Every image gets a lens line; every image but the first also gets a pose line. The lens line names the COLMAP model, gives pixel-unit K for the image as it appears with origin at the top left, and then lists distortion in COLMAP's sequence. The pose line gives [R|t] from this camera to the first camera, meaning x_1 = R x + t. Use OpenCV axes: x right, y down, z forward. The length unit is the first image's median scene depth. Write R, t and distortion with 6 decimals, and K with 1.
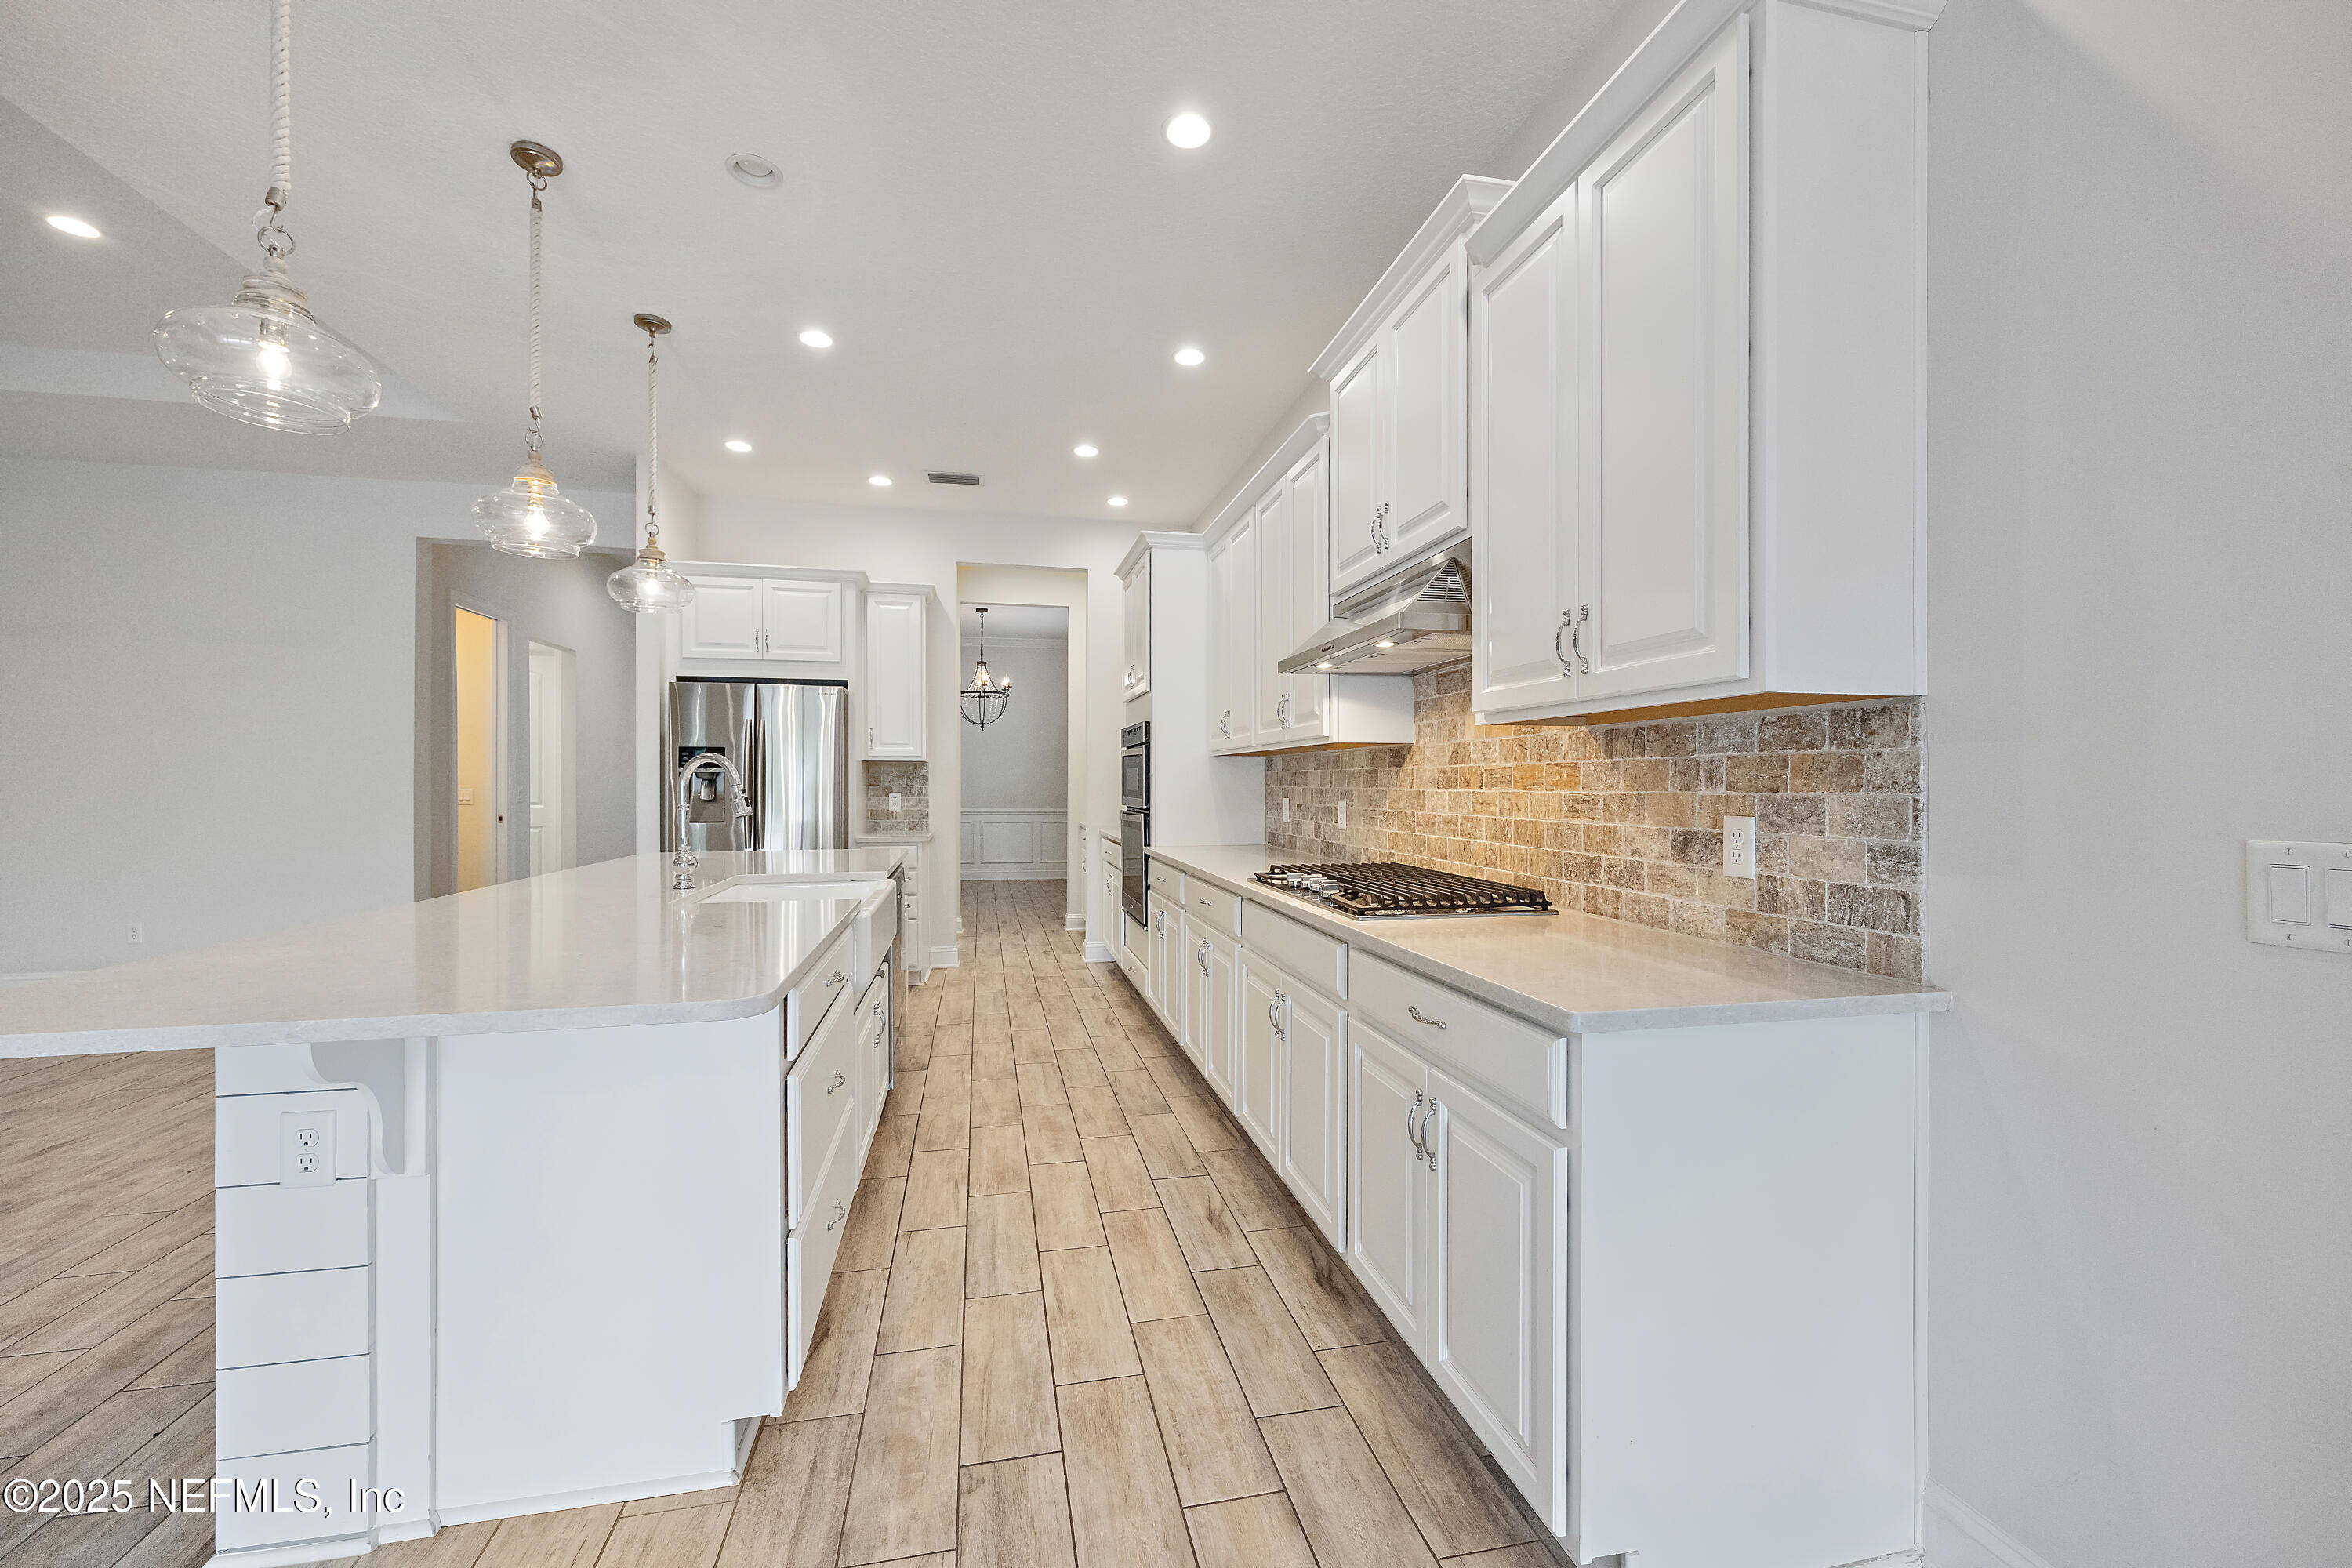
lens RADIAL K [[923.0, 0, 1178.2], [0, 923.0, 773.4], [0, 0, 1]] dist [-0.004611, -0.000202]
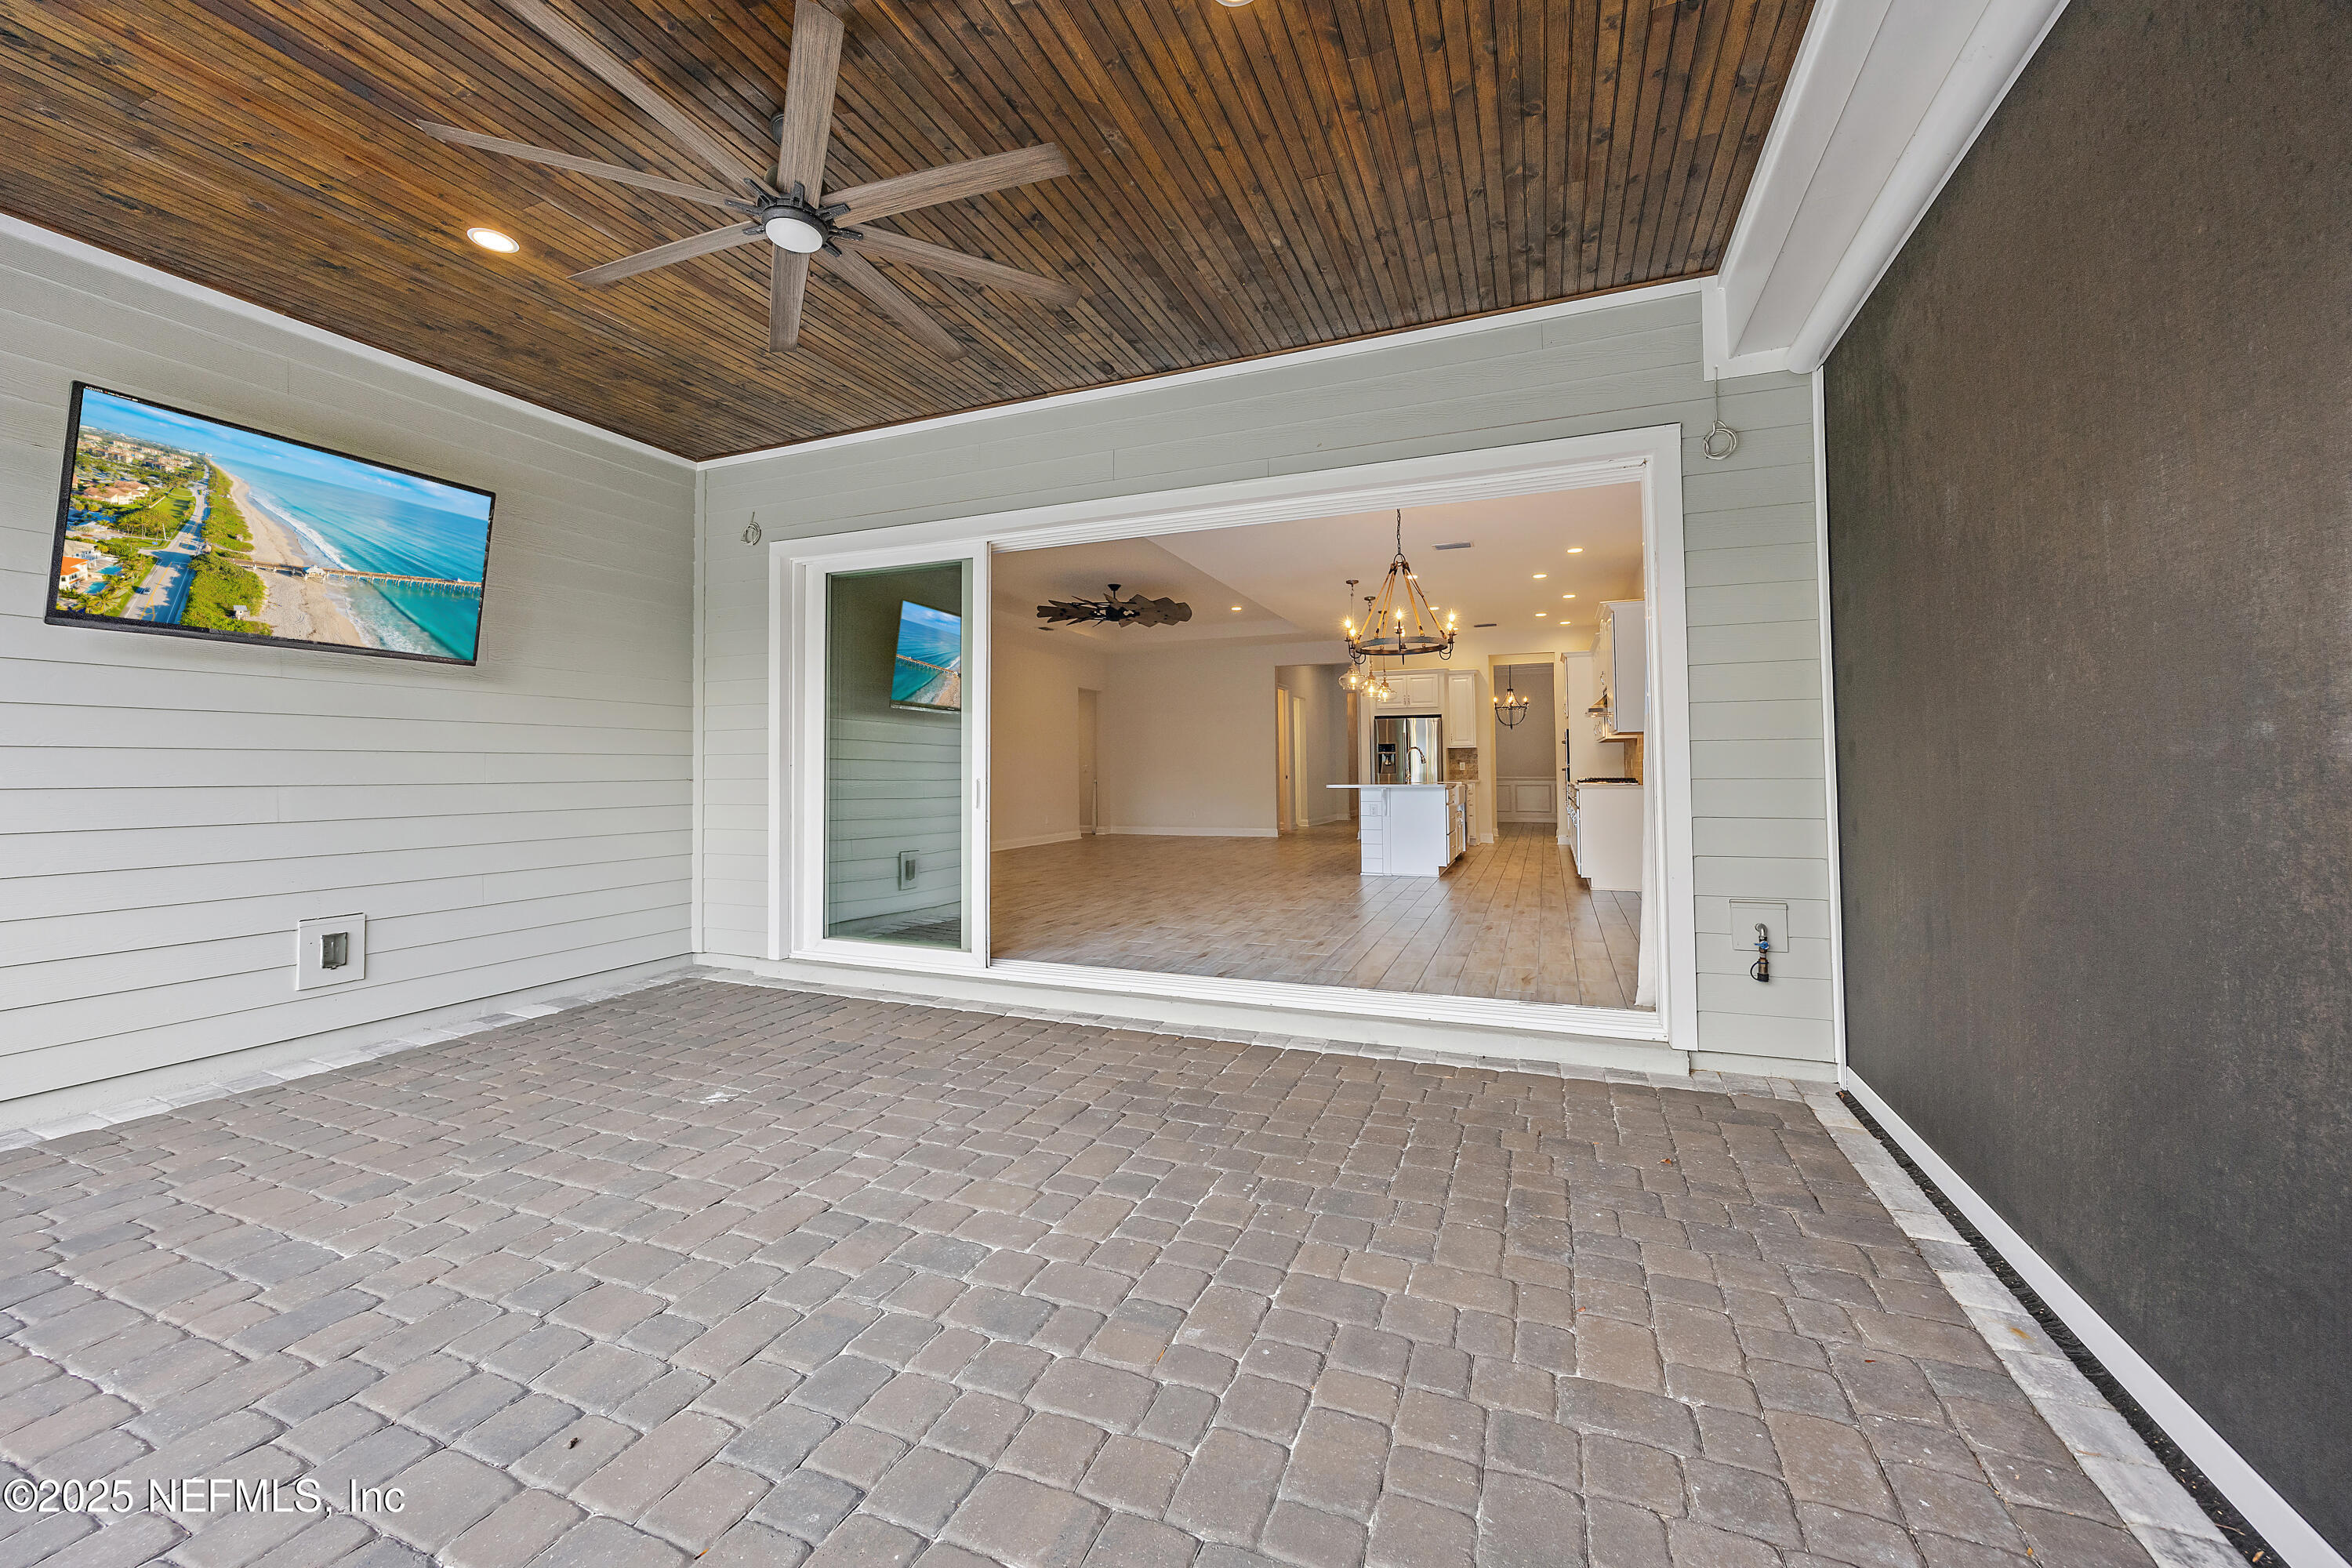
lens RADIAL K [[884.4, 0, 1131.8], [0, 884.4, 737.1], [0, 0, 1]] dist [-0.001124, -0.000062]
pose [[0.795945, -0.031454, -0.604552, 0.832840], [0.015964, 0.999393, -0.030979, 0.034248], [0.605159, 0.015007, 0.795963, -2.813254]]
